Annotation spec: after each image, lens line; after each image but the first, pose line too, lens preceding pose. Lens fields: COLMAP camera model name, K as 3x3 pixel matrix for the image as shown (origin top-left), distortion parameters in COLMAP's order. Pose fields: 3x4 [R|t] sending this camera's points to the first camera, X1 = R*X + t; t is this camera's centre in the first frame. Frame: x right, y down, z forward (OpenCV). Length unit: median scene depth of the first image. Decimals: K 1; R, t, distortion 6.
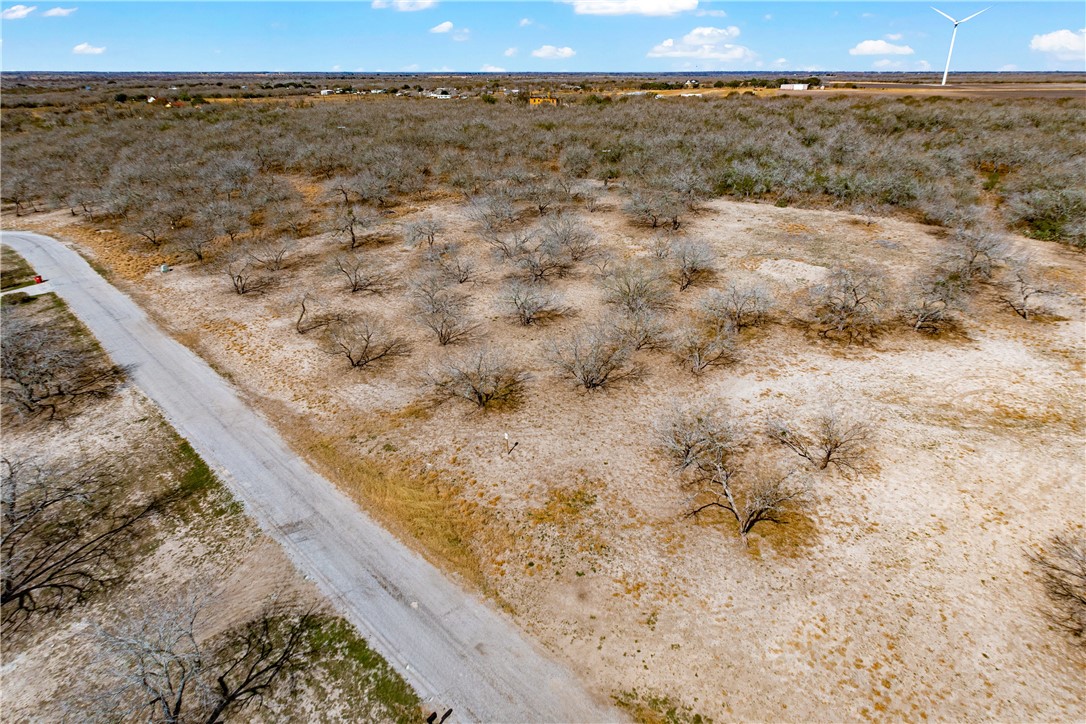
lens RADIAL K [[654.4, 0, 540.6], [0, 654.4, 331.4], [0, 0, 1]] dist [0.000212, -0.001589]
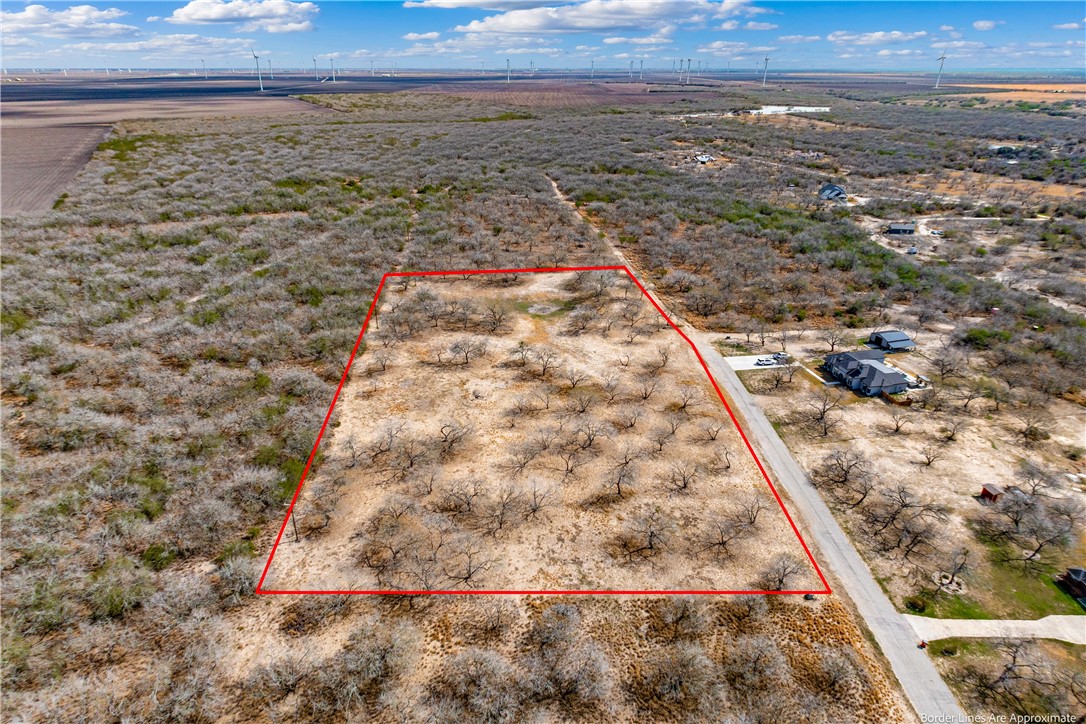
lens RADIAL K [[637.9, 0, 540.7], [0, 637.9, 364.0], [0, 0, 1]] dist [0.007147, -0.001830]
pose [[-0.726809, -0.297369, 0.619128, -1.427351], [0.245326, 0.729559, 0.638404, -2.166233], [-0.641532, 0.615886, -0.457298, 2.779850]]
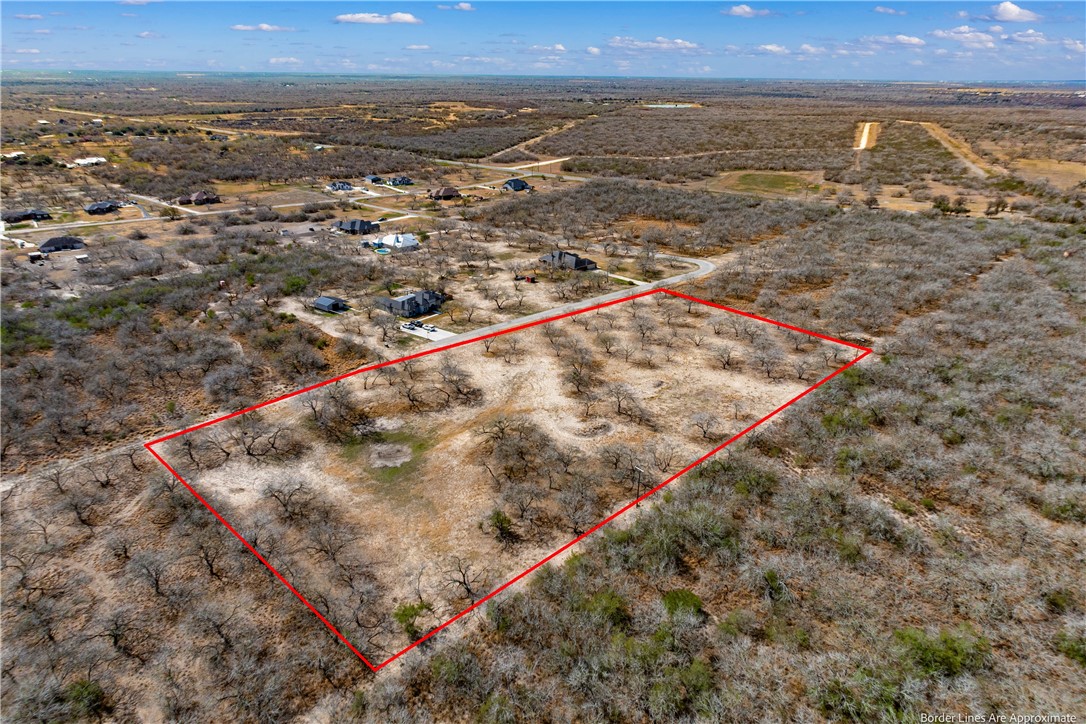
lens RADIAL K [[631.2, 0, 540.2], [0, 631.2, 359.0], [0, 0, 1]] dist [0.015347, -0.001485]
pose [[-0.101372, 0.400738, -0.910567, 3.716710], [-0.371270, 0.833918, 0.408338, -1.389067], [0.922975, 0.379460, 0.064246, 0.811651]]
